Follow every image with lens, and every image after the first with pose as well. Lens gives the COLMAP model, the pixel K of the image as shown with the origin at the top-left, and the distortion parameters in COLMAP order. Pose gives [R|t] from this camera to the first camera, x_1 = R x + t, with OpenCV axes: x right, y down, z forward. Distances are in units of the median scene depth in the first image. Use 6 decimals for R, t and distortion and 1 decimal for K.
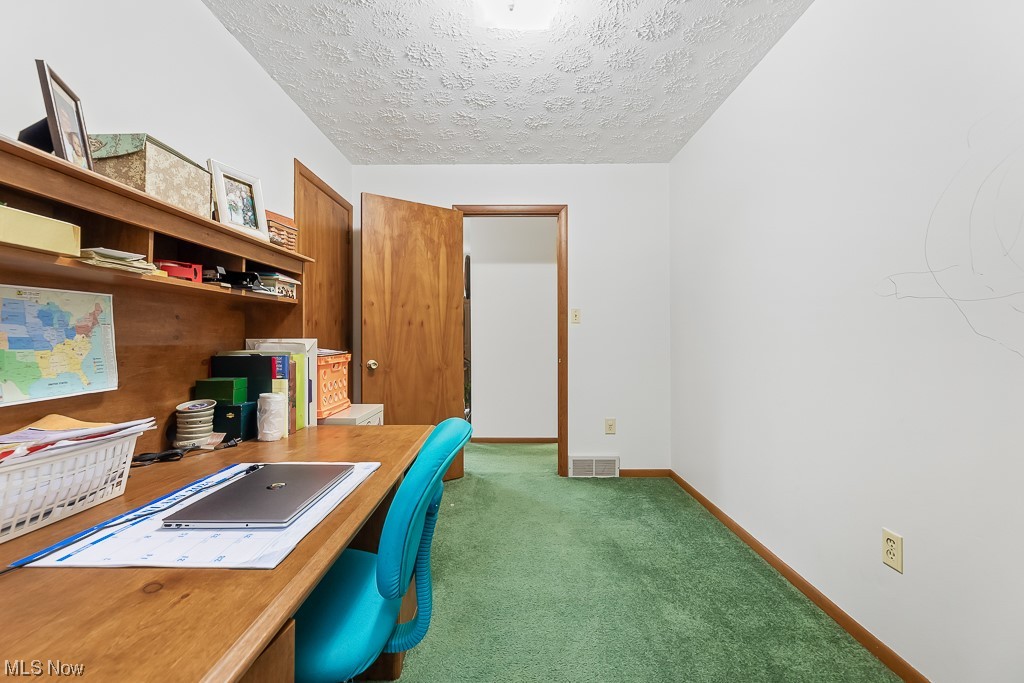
lens RADIAL K [[415.4, 0, 510.8], [0, 415.4, 338.4], [0, 0, 1]] dist [-0.000945, -0.000447]
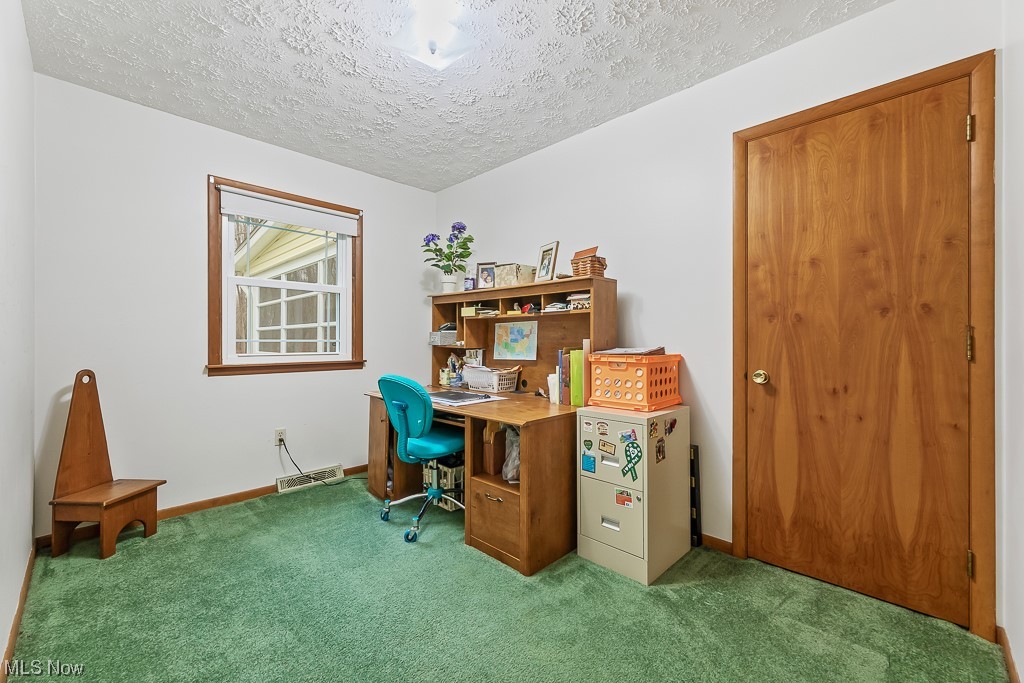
lens RADIAL K [[415.4, 0, 511.7], [0, 415.4, 336.7], [0, 0, 1]] dist [-0.000945, -0.000447]
pose [[-0.692714, -0.007608, -0.721173, 0.985284], [0.001668, 0.999925, -0.012151, 0.017192], [0.721211, -0.009620, -0.692649, 2.739273]]
